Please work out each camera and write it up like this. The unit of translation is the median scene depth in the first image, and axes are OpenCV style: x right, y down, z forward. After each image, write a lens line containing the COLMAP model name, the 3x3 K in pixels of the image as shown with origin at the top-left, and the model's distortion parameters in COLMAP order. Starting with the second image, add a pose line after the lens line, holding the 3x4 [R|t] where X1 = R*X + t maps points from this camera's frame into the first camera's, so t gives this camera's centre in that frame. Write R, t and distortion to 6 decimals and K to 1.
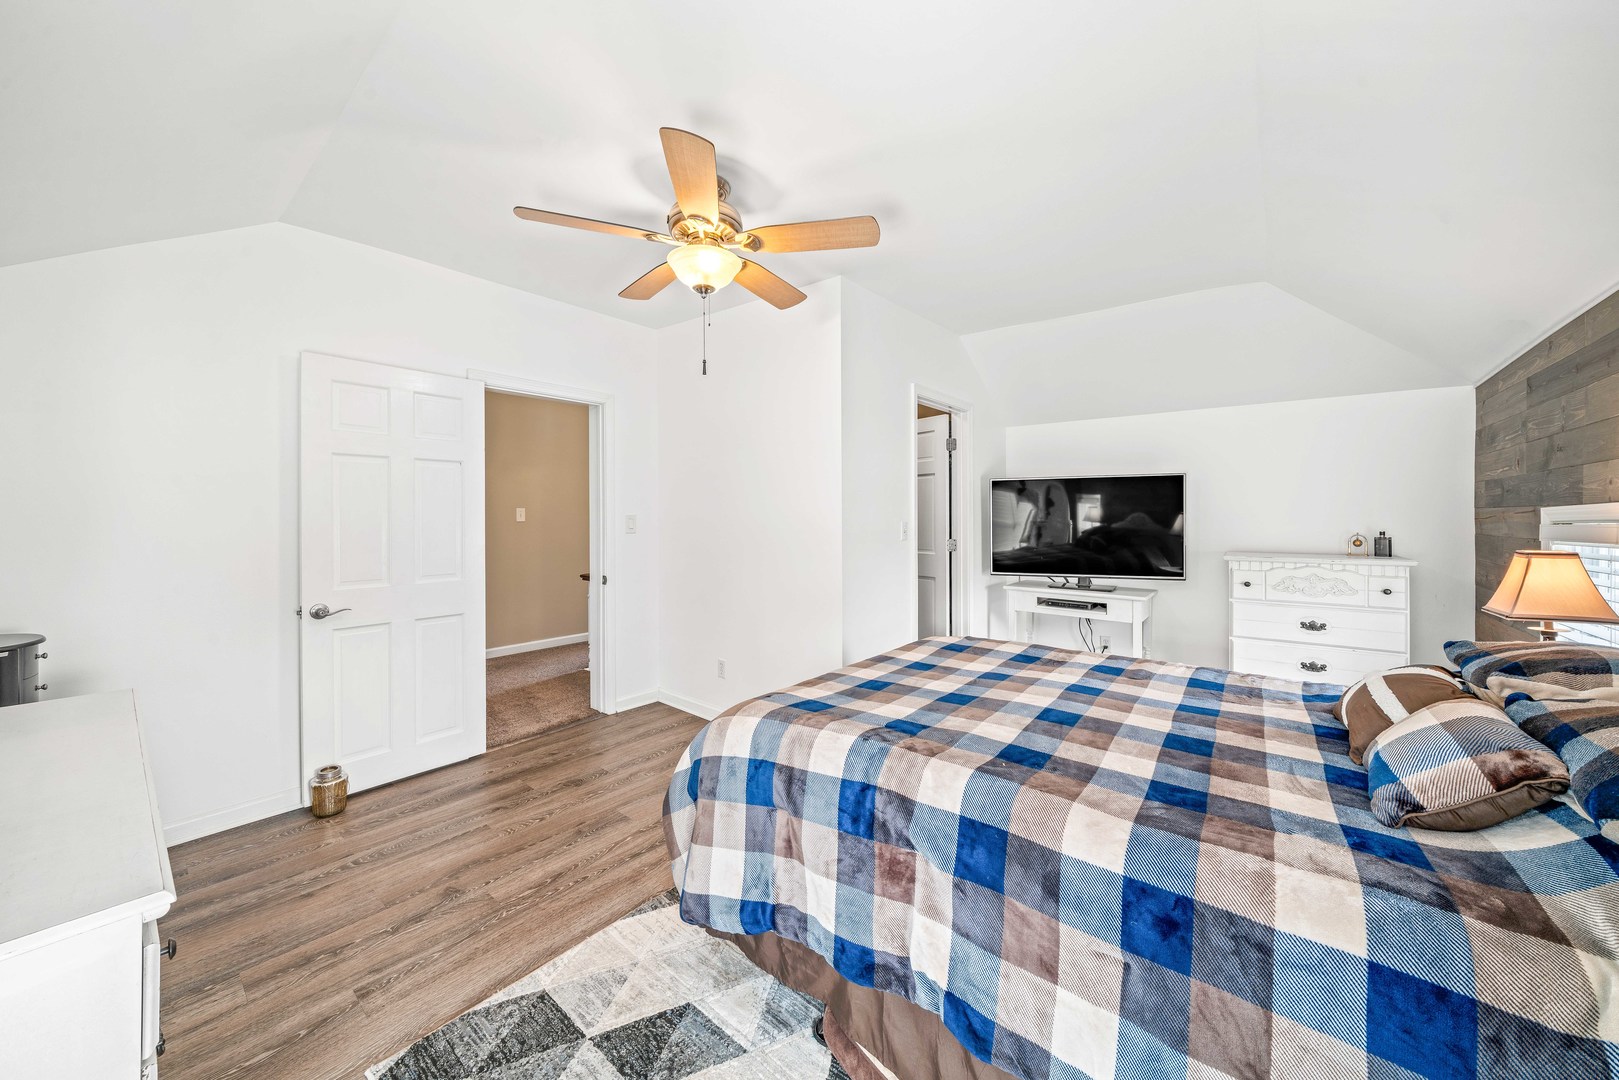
lens RADIAL K [[563.5, 0, 798.3], [0, 563.5, 524.6], [0, 0, 1]] dist [-0.008157, 0.000167]
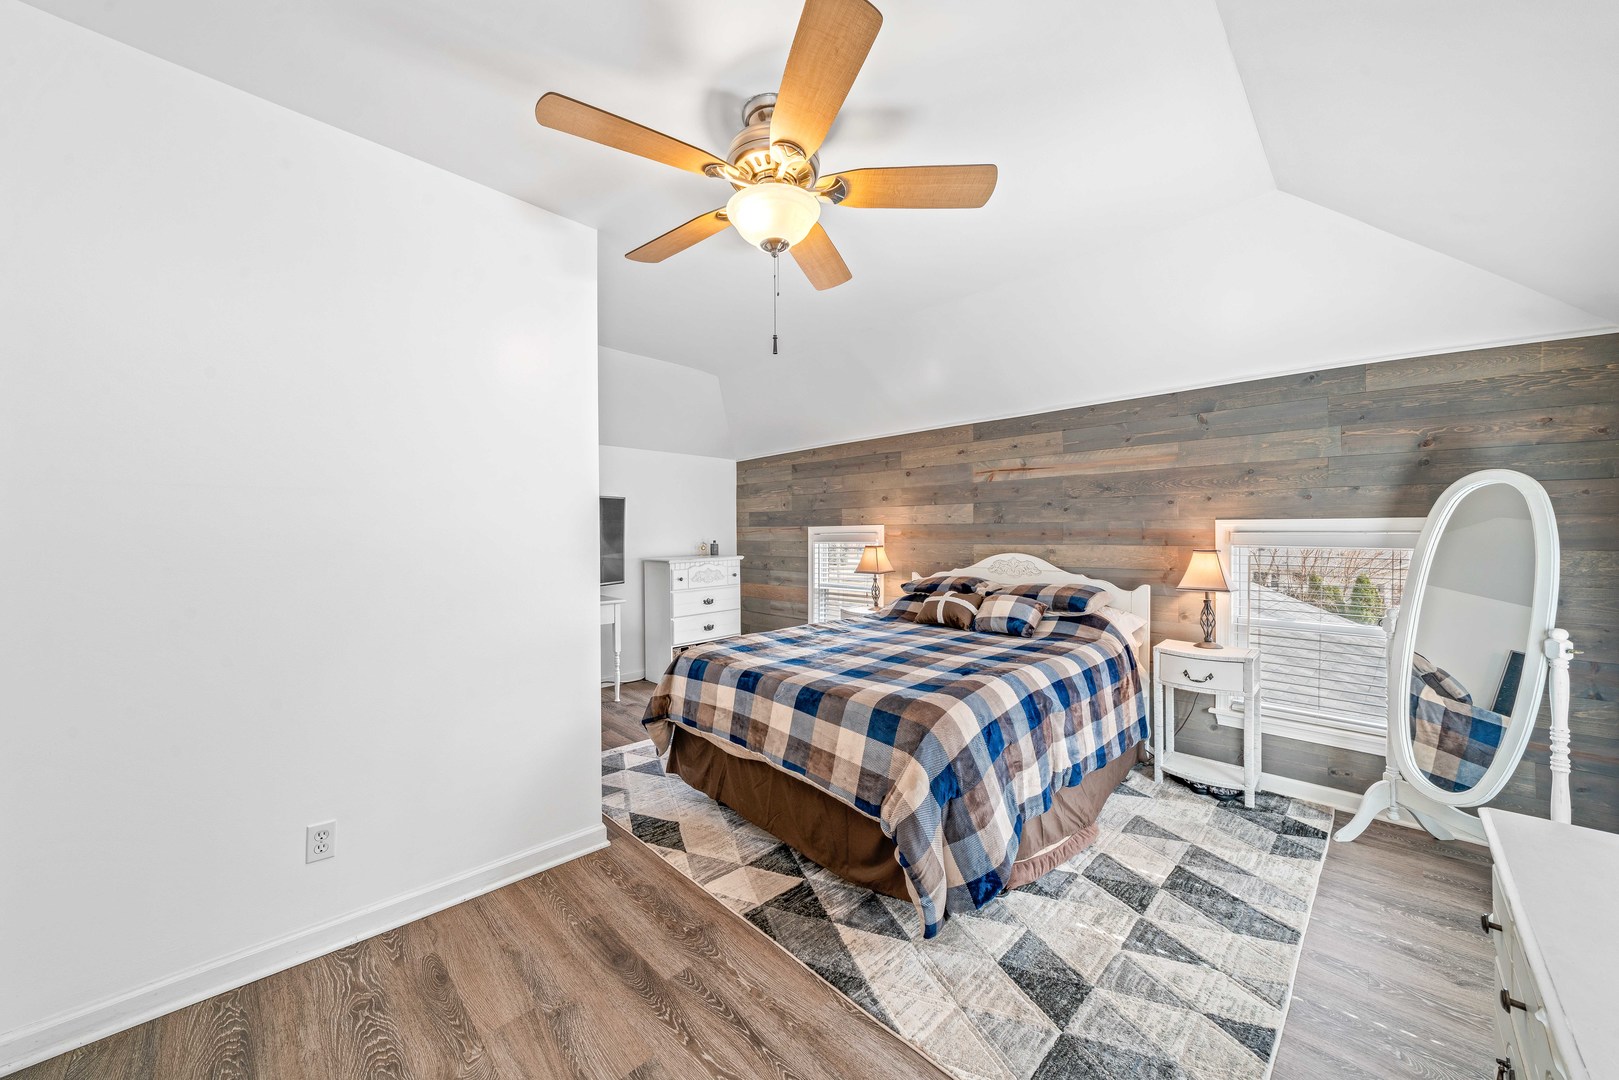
lens RADIAL K [[563.5, 0, 798.7], [0, 563.5, 536.8], [0, 0, 1]] dist [-0.008157, 0.000167]
pose [[0.123903, -0.010736, 0.992236, -0.641013], [0.014680, 0.999852, 0.008986, -0.010252], [-0.992186, 0.013452, 0.124042, 0.589395]]
